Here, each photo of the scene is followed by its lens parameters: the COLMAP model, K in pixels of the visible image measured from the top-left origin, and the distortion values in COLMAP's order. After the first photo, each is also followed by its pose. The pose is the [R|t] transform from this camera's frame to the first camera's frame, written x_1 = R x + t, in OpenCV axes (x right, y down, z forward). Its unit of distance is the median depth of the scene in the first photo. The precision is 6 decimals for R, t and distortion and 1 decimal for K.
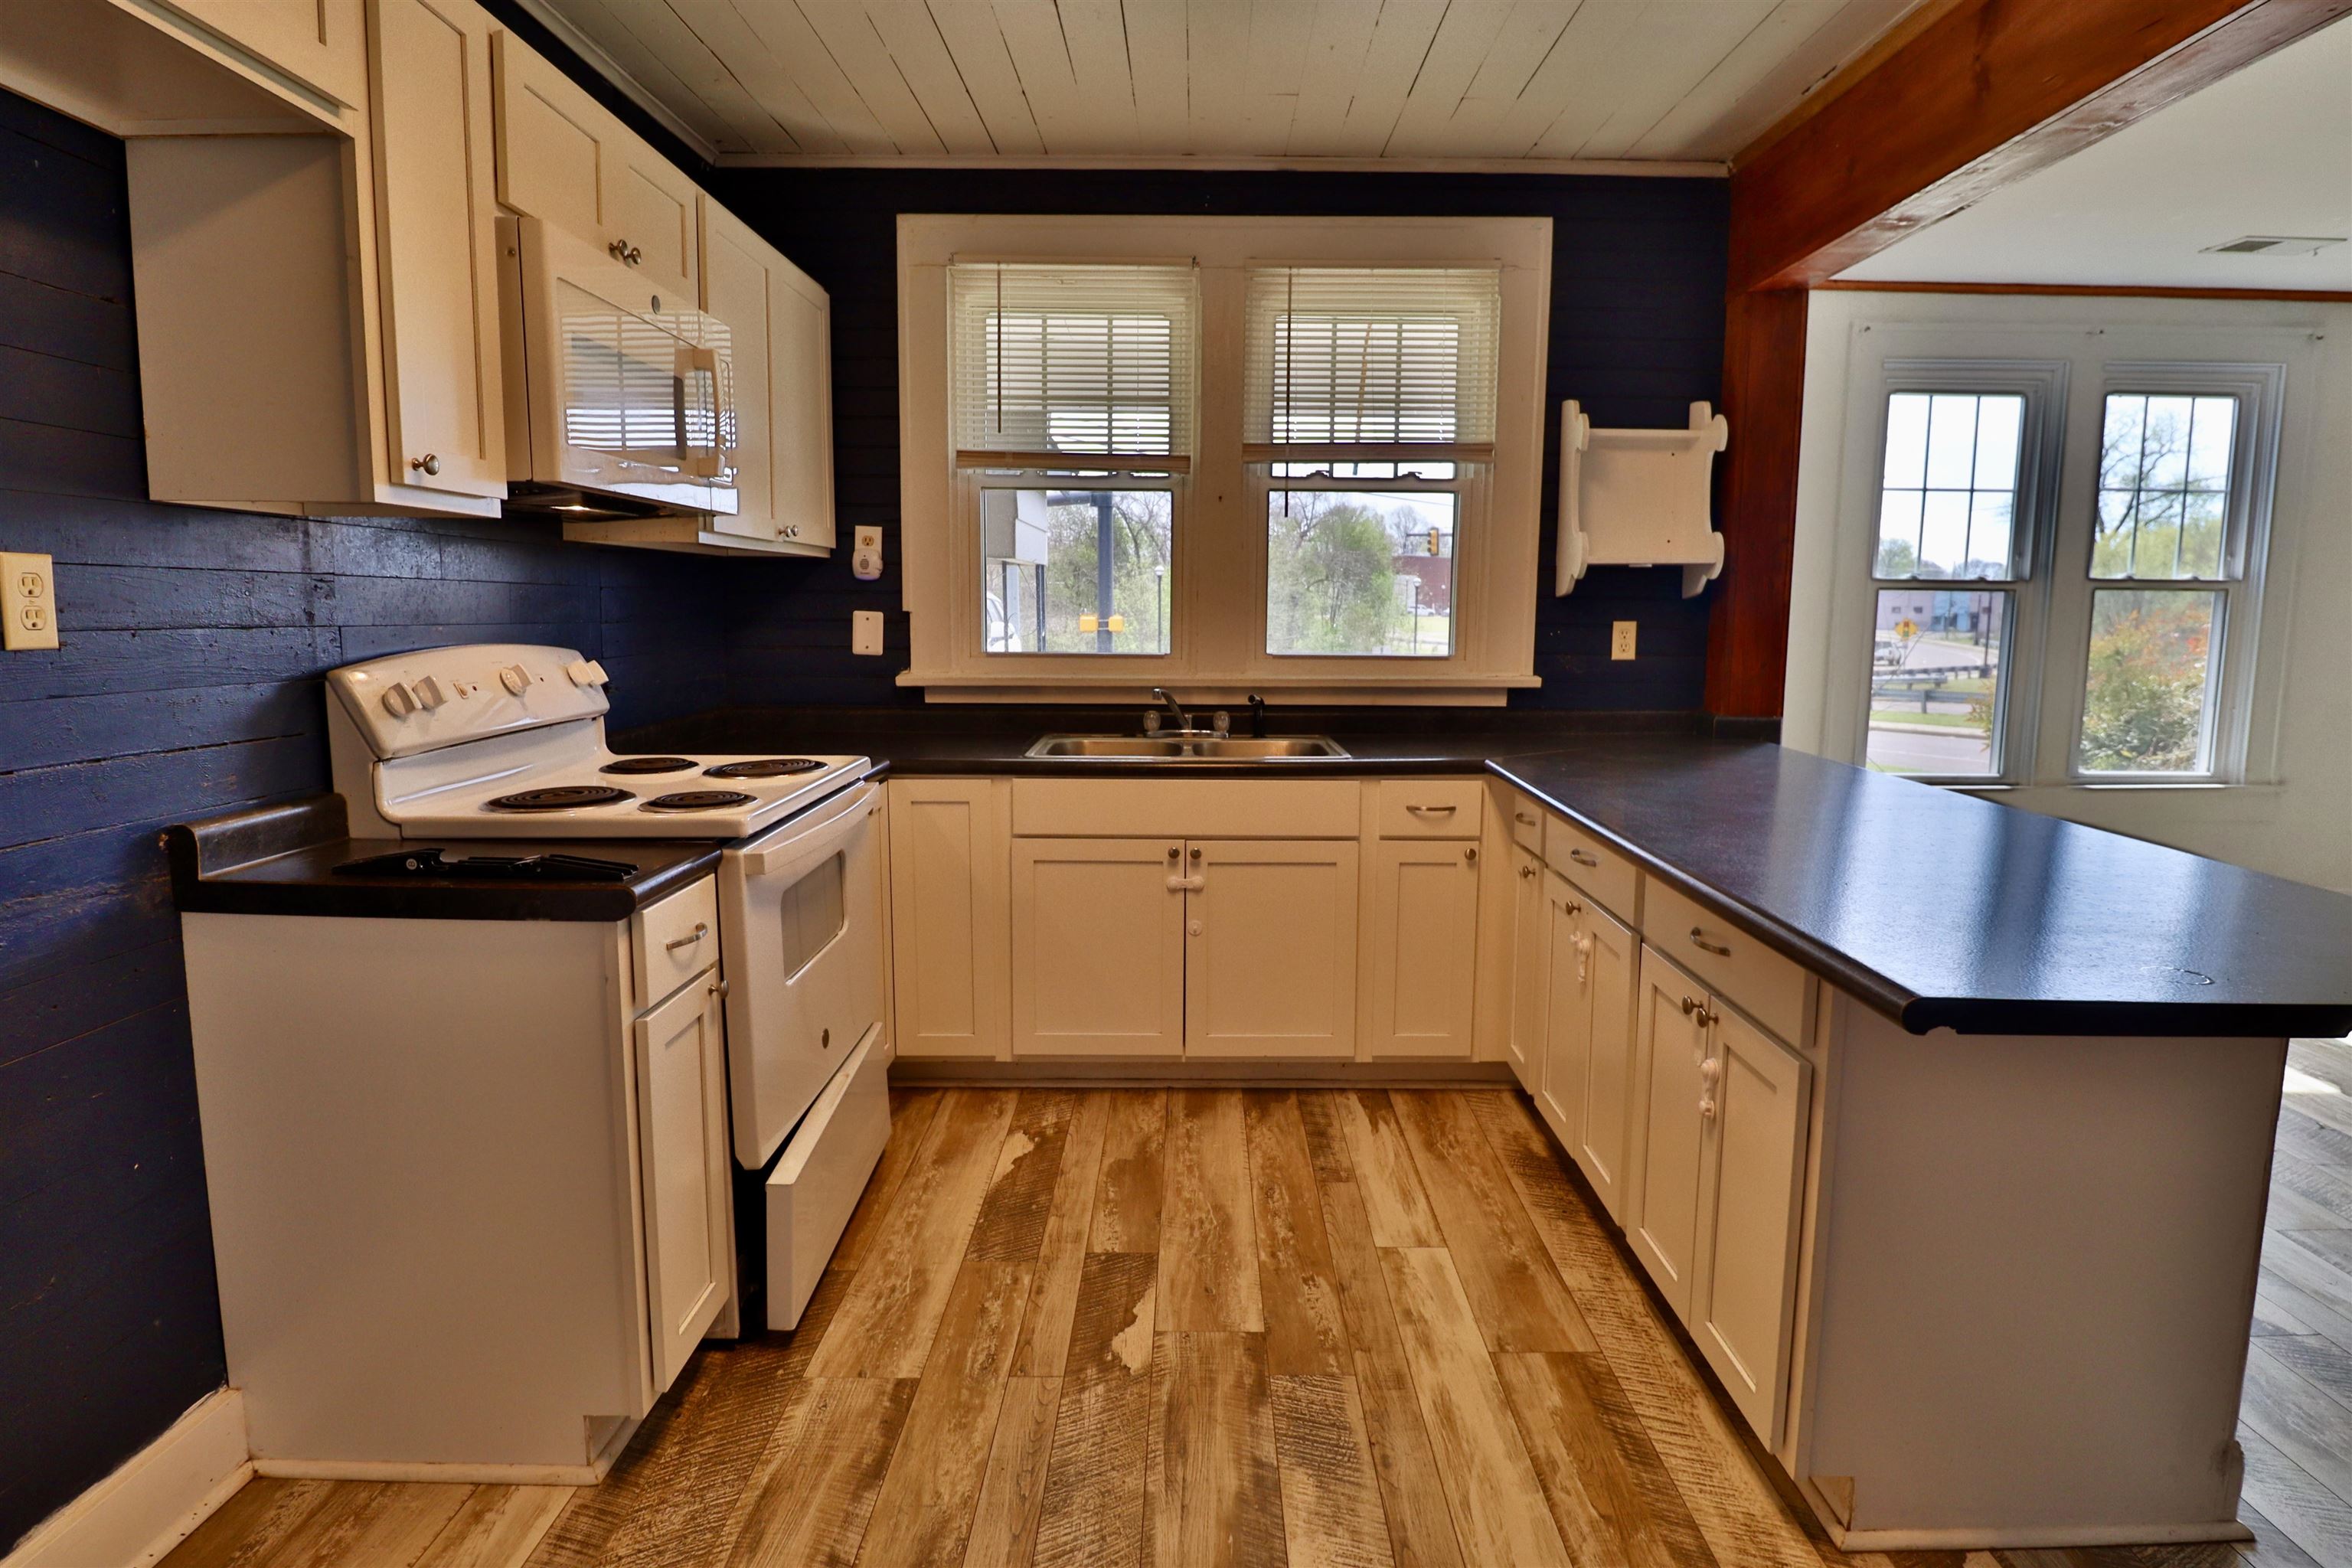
lens RADIAL K [[1213.7, 0, 1205.3], [0, 1213.7, 763.2], [0, 0, 1]] dist [0.000803, -0.014332]
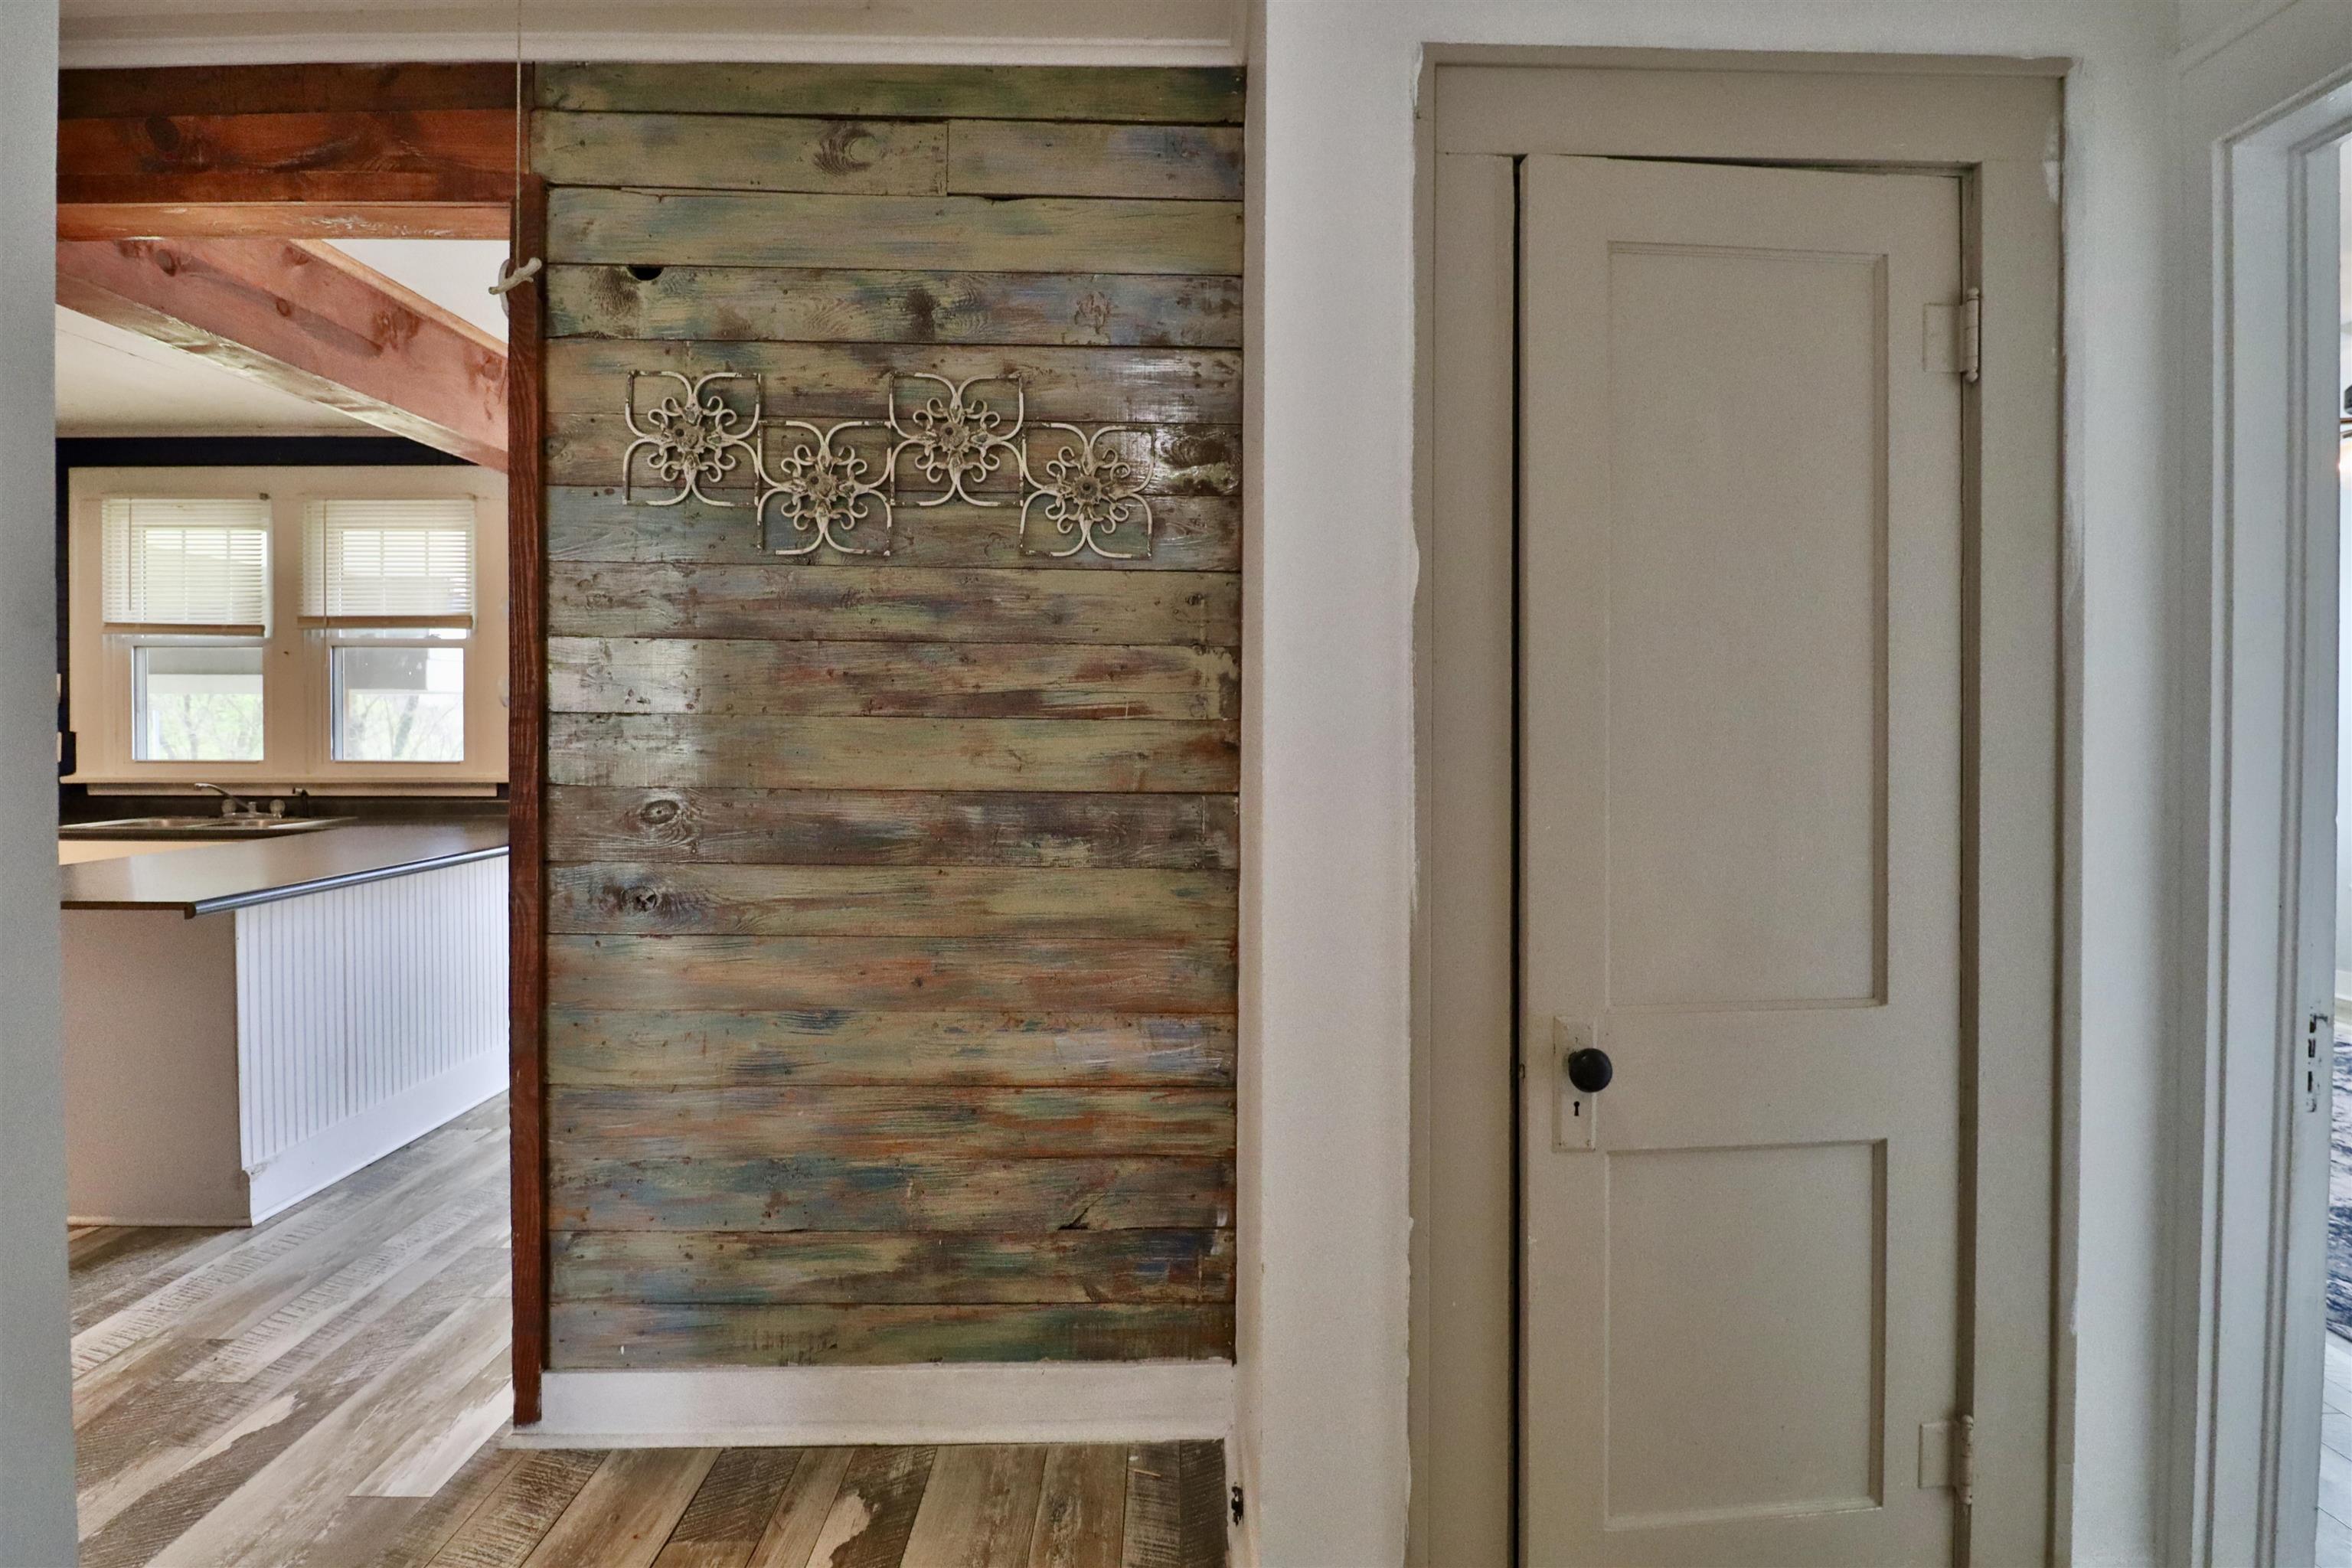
lens RADIAL K [[1213.7, 0, 1202.9], [0, 1213.7, 749.4], [0, 0, 1]] dist [0.000803, -0.014332]
pose [[0.999844, -0.003793, 0.017239, 1.119475], [0.005683, 0.993815, -0.110902, 0.064541], [-0.016712, 0.110982, 0.993682, -0.459781]]
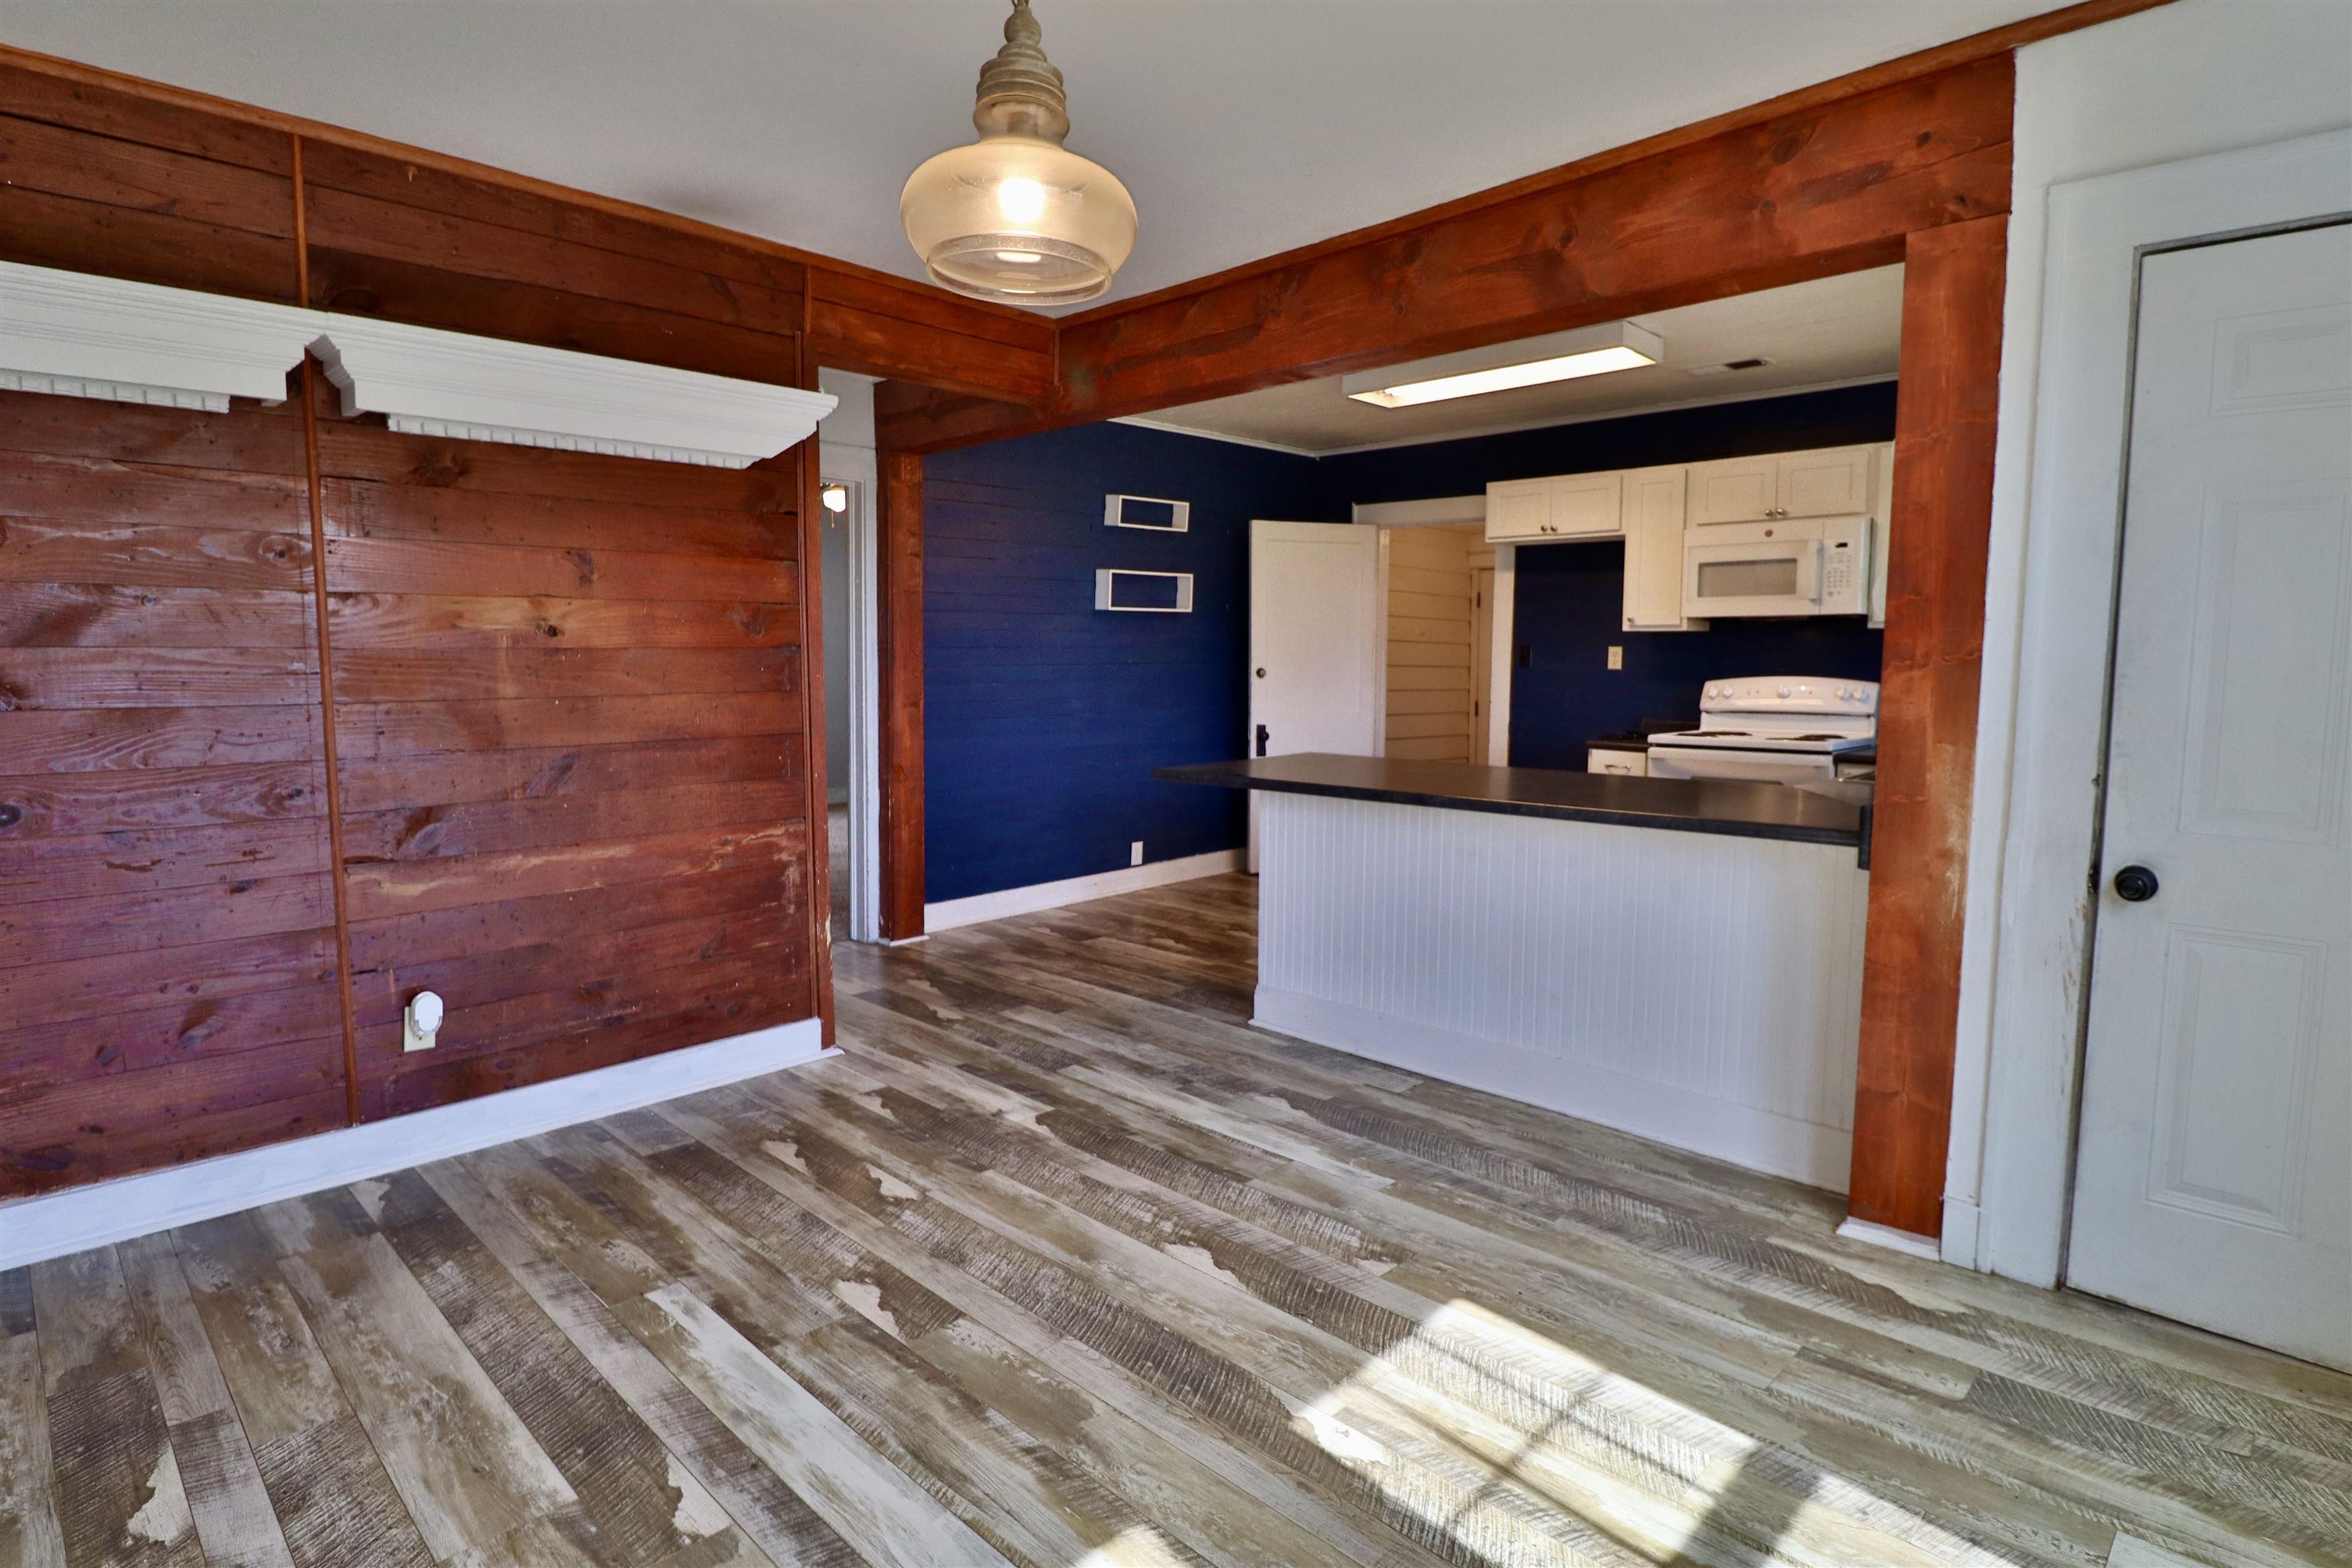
lens RADIAL K [[1213.7, 0, 1191.3], [0, 1213.7, 757.4], [0, 0, 1]] dist [0.000803, -0.014332]
pose [[-0.700619, 0.053202, -0.711550, 1.333478], [-0.098343, 0.980500, 0.170143, -0.157623], [0.706726, 0.189182, -0.681725, 1.239858]]
